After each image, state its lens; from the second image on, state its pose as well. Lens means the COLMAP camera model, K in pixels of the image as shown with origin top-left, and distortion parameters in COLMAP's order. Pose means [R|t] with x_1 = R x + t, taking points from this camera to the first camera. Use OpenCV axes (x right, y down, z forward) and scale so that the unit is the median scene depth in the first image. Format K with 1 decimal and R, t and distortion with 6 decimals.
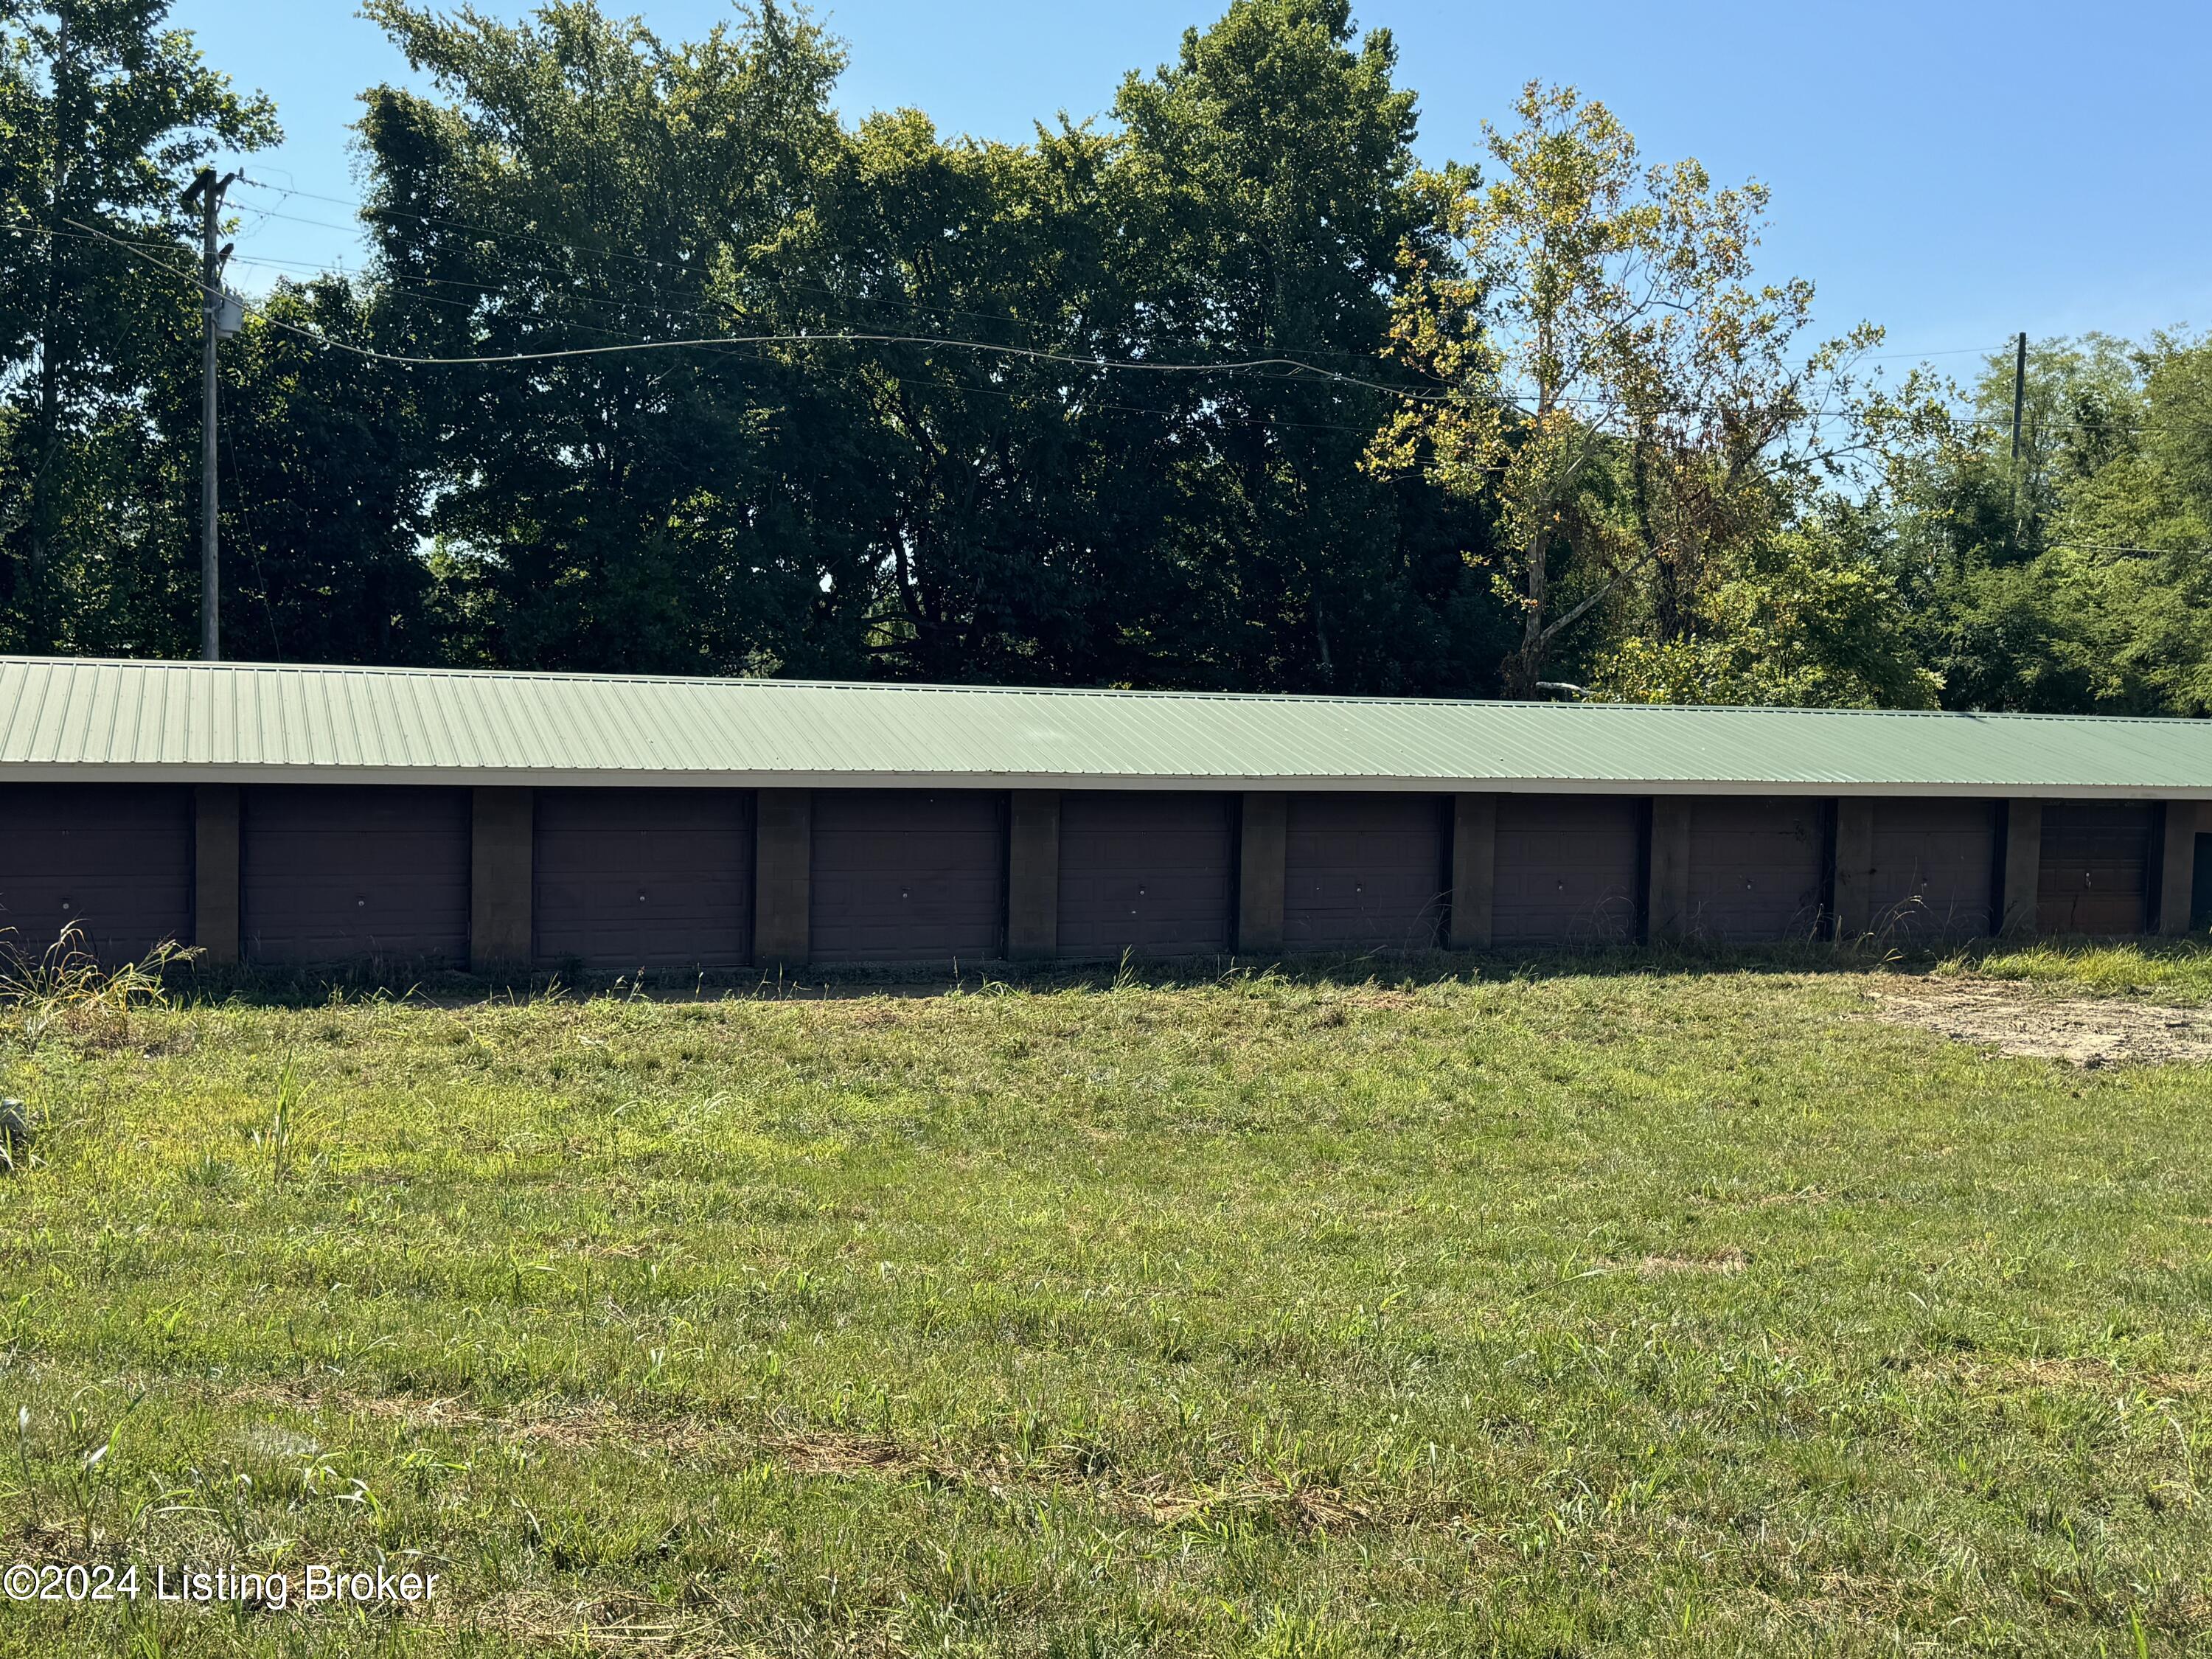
lens RADIAL K [[2130.4, 0, 1106.0], [0, 2130.4, 829.5], [0, 0, 1]] dist [0.168076, -0.370971]
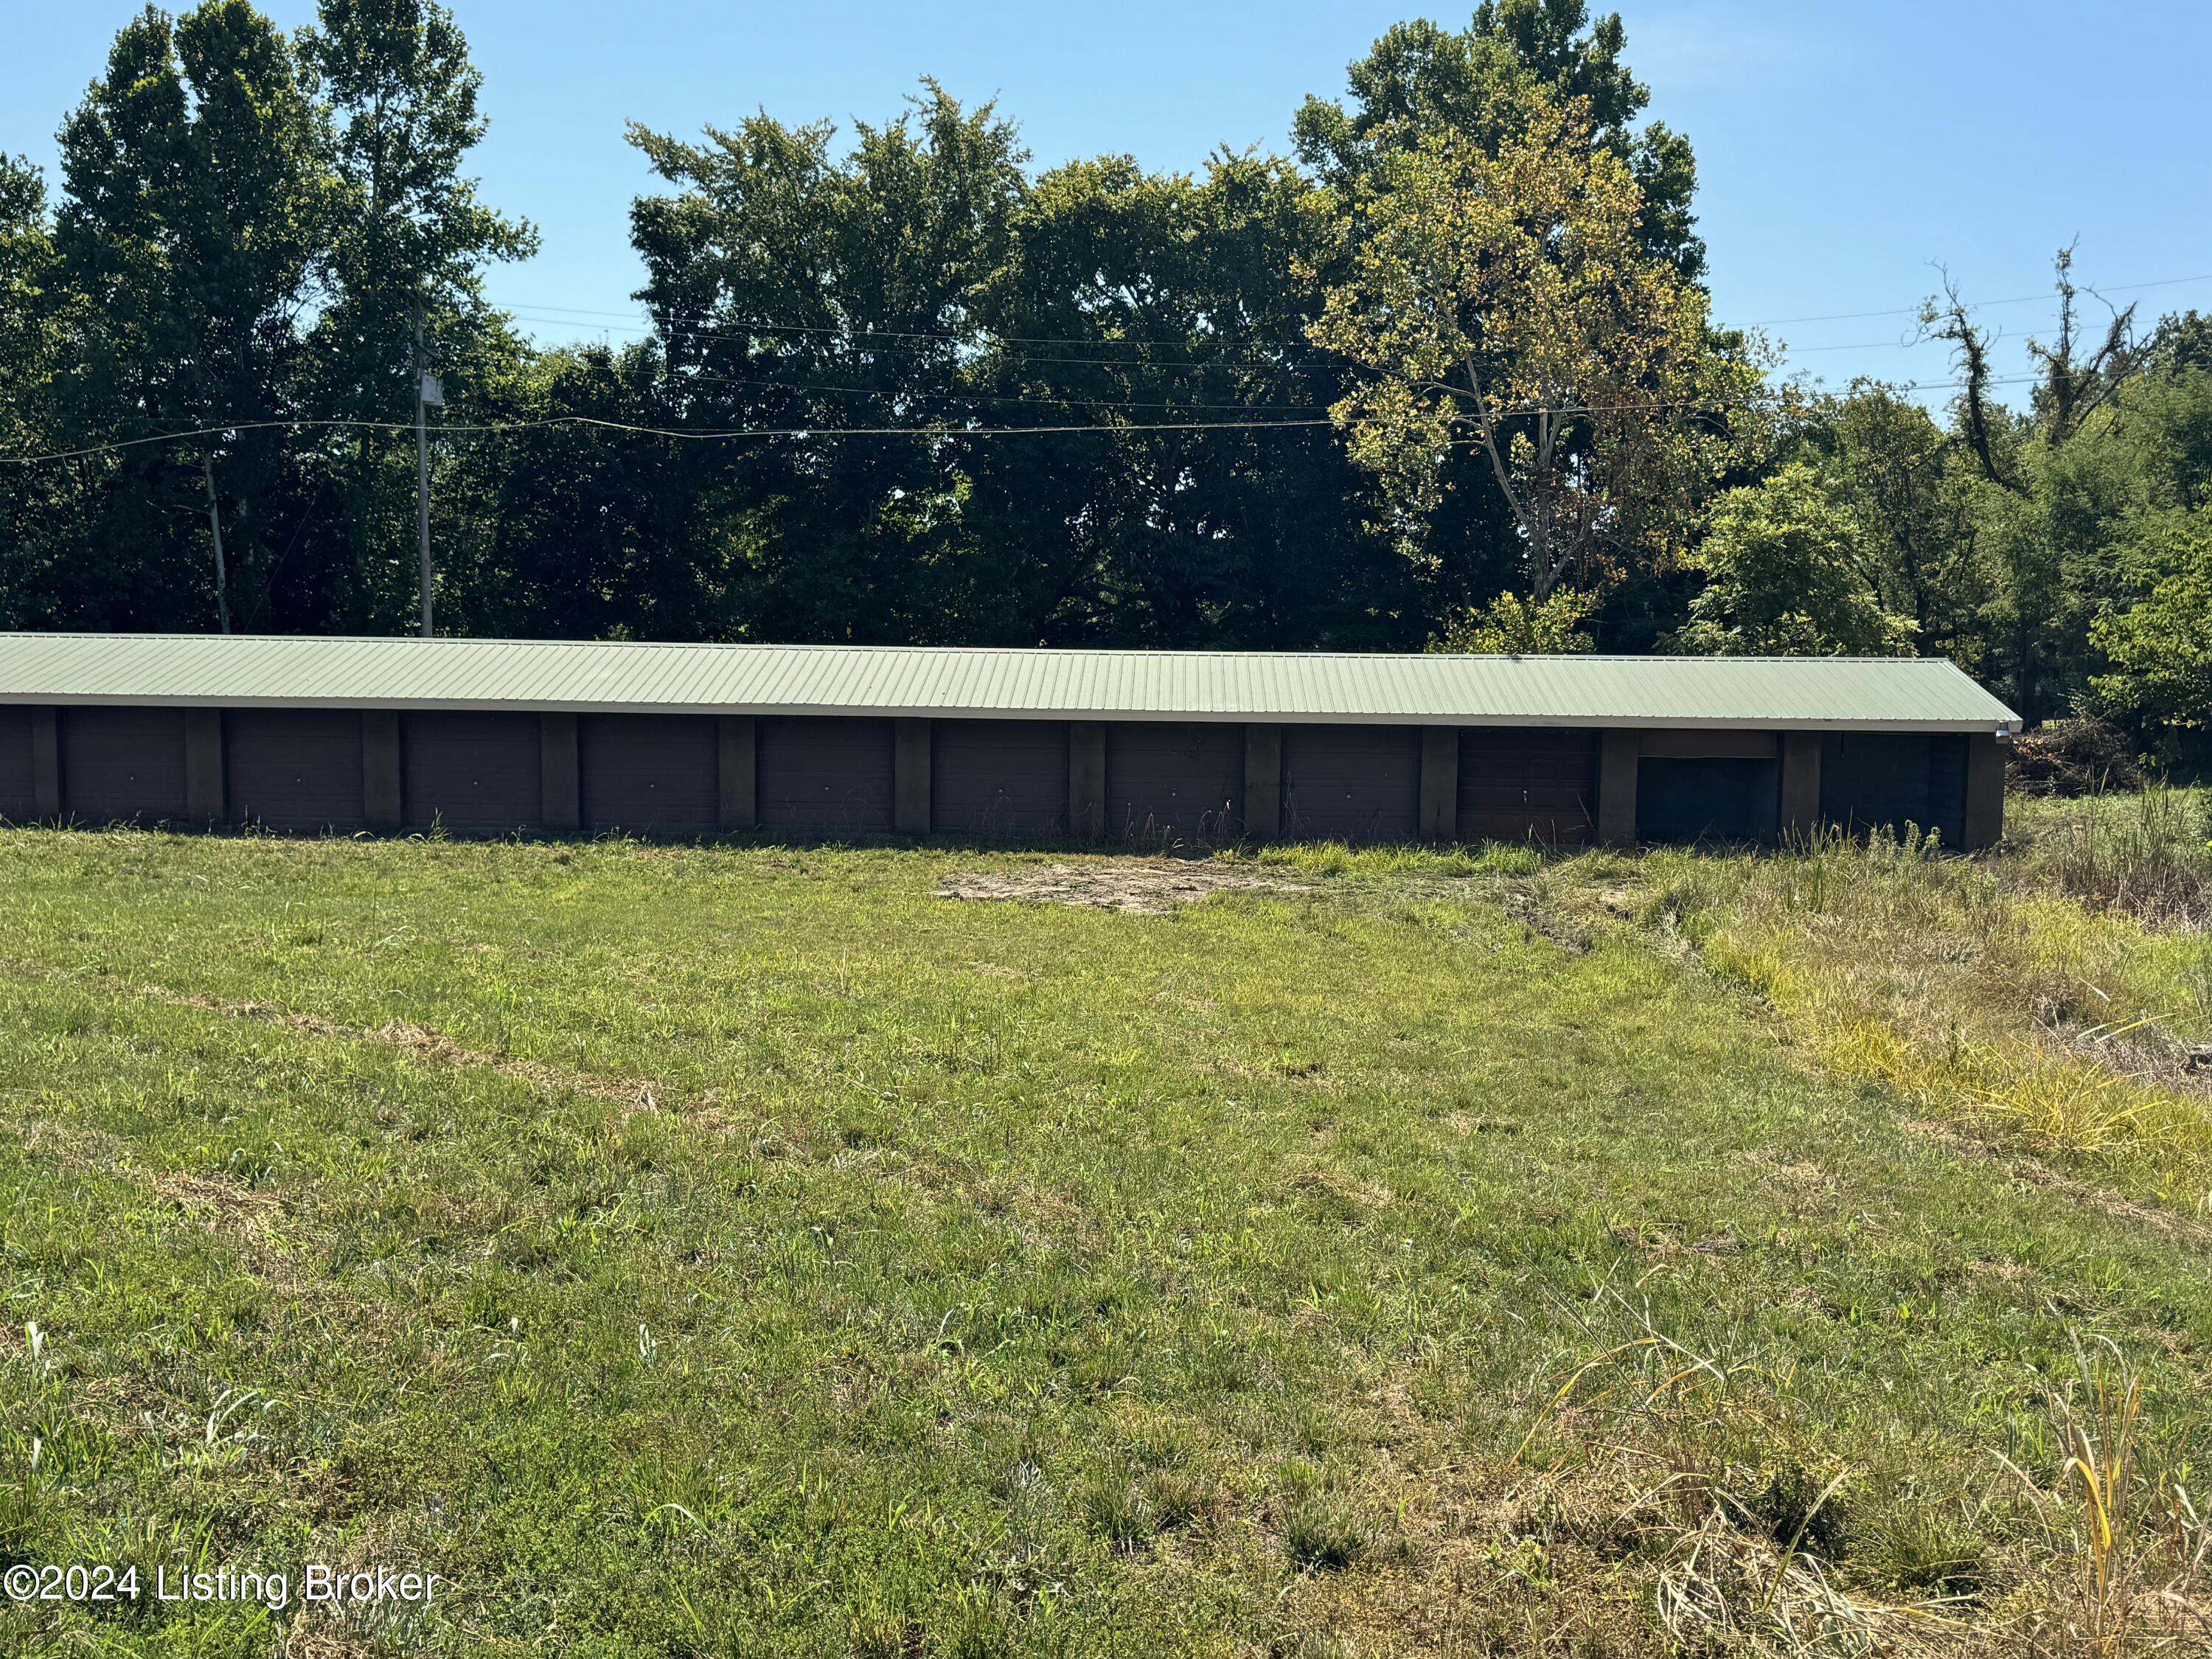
lens RADIAL K [[2130.4, 0, 1106.0], [0, 2130.4, 829.5], [0, 0, 1]] dist [0.168076, -0.370971]
pose [[0.923788, 0.022089, -0.382268, 0.399709], [-0.012828, 0.999560, 0.026756, 0.006711], [0.382690, -0.019813, 0.923664, -0.115012]]
